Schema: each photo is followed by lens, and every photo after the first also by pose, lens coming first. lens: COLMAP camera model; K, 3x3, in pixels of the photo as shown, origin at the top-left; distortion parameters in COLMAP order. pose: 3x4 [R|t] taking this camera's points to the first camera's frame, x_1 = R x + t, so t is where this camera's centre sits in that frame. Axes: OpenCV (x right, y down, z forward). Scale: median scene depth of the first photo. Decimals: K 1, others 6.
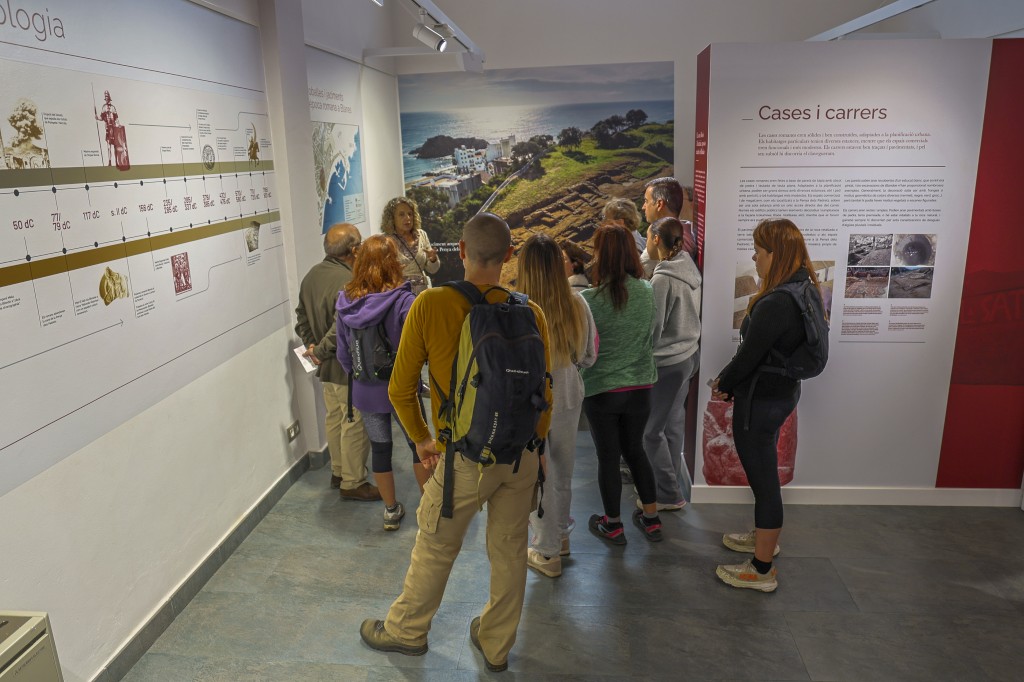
lens RADIAL K [[753.3, 0, 512.0], [0, 753.3, 340.7], [0, 0, 1]] dist [0.009812, 0.003950]
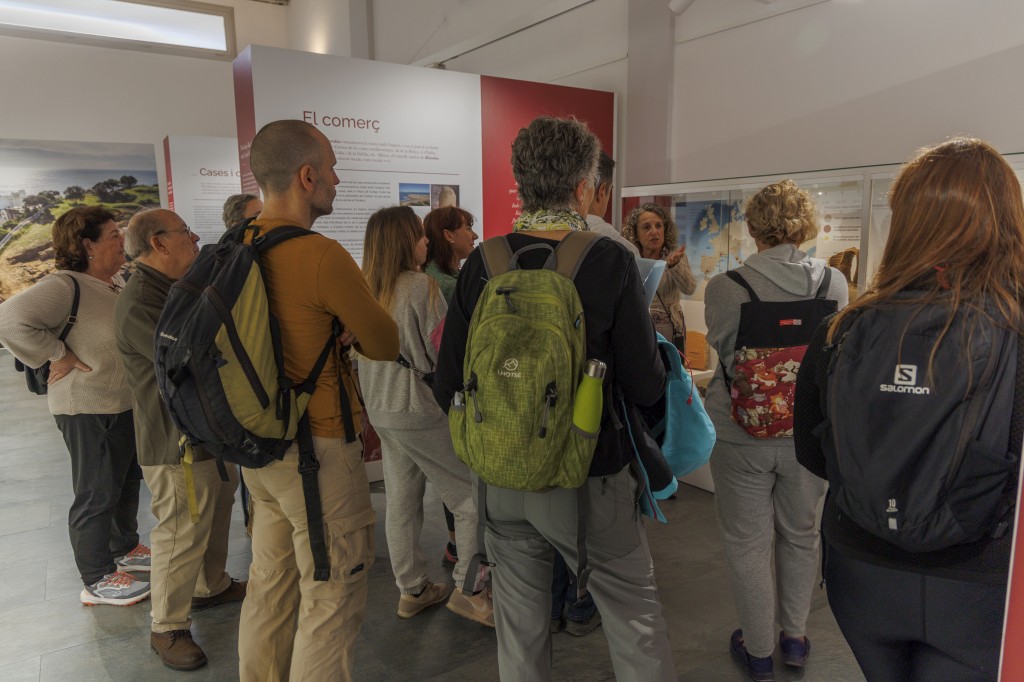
lens RADIAL K [[753.3, 0, 513.7], [0, 753.3, 340.9], [0, 0, 1]] dist [0.009812, 0.003950]
pose [[0.813565, -0.072348, 0.576956, -0.081598], [0.138793, 0.987711, -0.071857, 0.190546], [-0.564667, 0.138538, 0.813608, -0.486353]]
